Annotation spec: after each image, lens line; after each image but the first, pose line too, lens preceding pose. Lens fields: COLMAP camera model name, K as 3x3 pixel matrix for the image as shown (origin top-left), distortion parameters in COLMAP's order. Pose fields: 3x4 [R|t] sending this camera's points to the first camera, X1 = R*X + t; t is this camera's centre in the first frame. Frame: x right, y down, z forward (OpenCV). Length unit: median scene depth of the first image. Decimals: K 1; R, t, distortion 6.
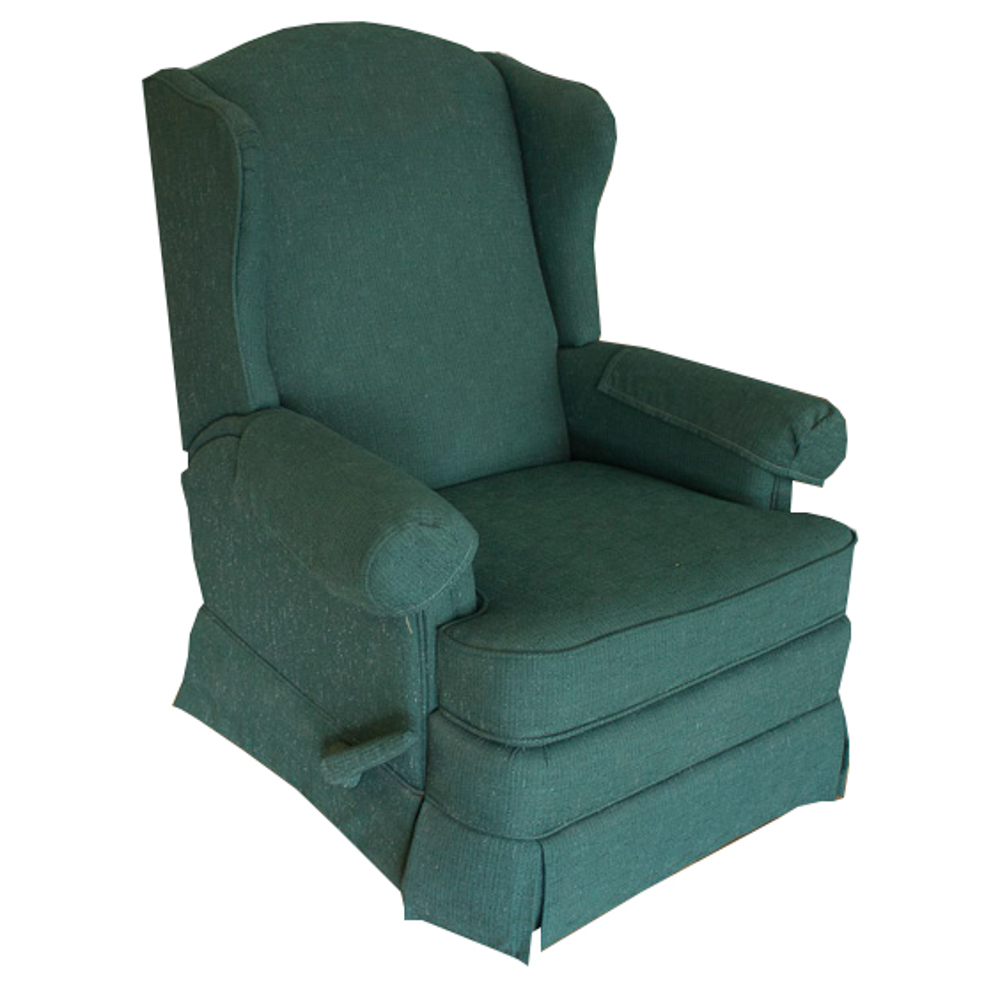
lens RADIAL K [[1428.3, 0, 477.9], [0, 1428.3, 488.4], [0, 0, 1]] dist [-0.159627, -0.028097]
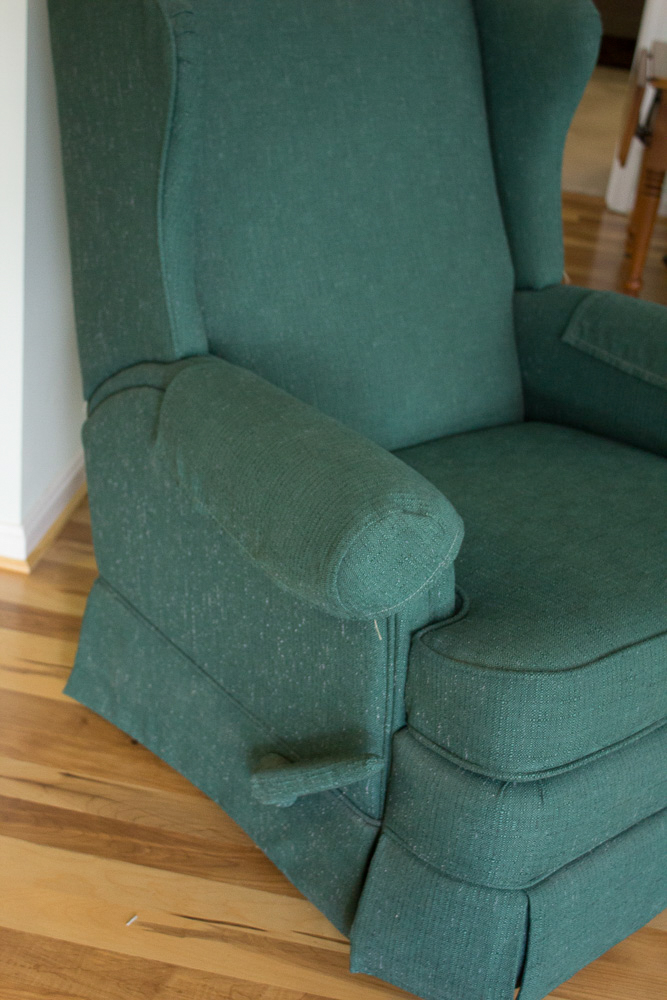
lens RADIAL K [[1388.3, 0, 333.5], [0, 1388.3, 500.0], [0, 0, 1]] dist [-0.058016, 0.068259]
pose [[0.999478, 0.025172, 0.020226, -0.082120], [-0.026406, 0.997648, 0.063253, -0.025930], [-0.018586, -0.063754, 0.997793, 0.182894]]
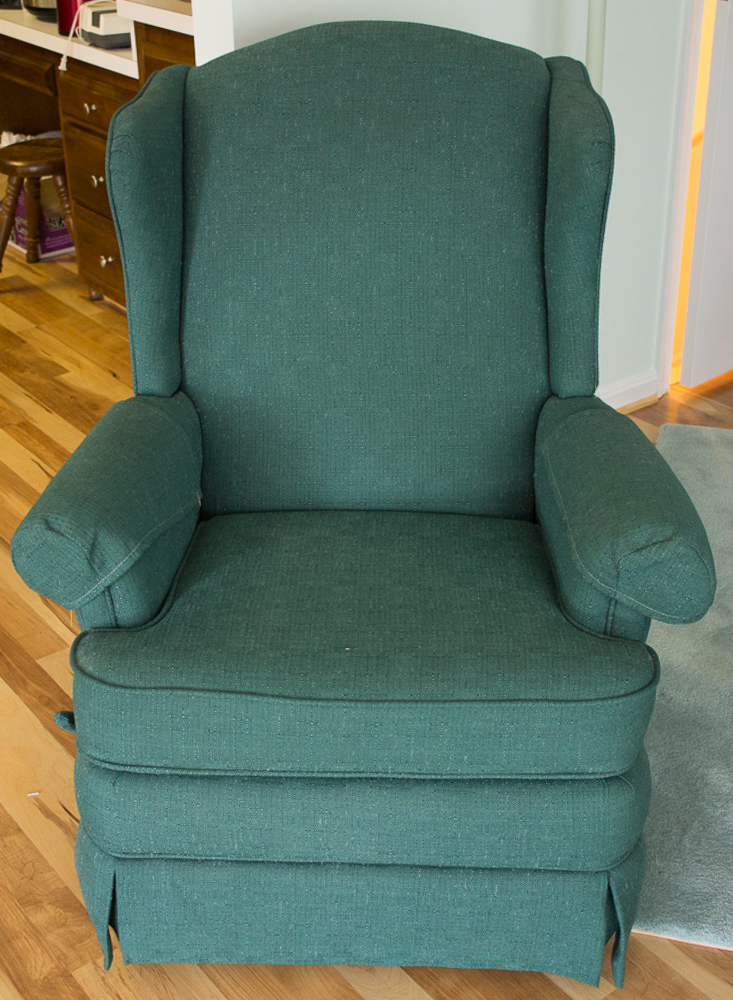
lens RADIAL K [[1375.3, 0, 365.9], [0, 1375.3, 520.8], [0, 0, 1]] dist [-0.046301, -0.057185]
pose [[0.735591, 0.254580, -0.627770, 0.660618], [-0.206909, 0.966849, 0.149641, -0.155977], [0.645054, 0.019817, 0.763880, 0.314828]]
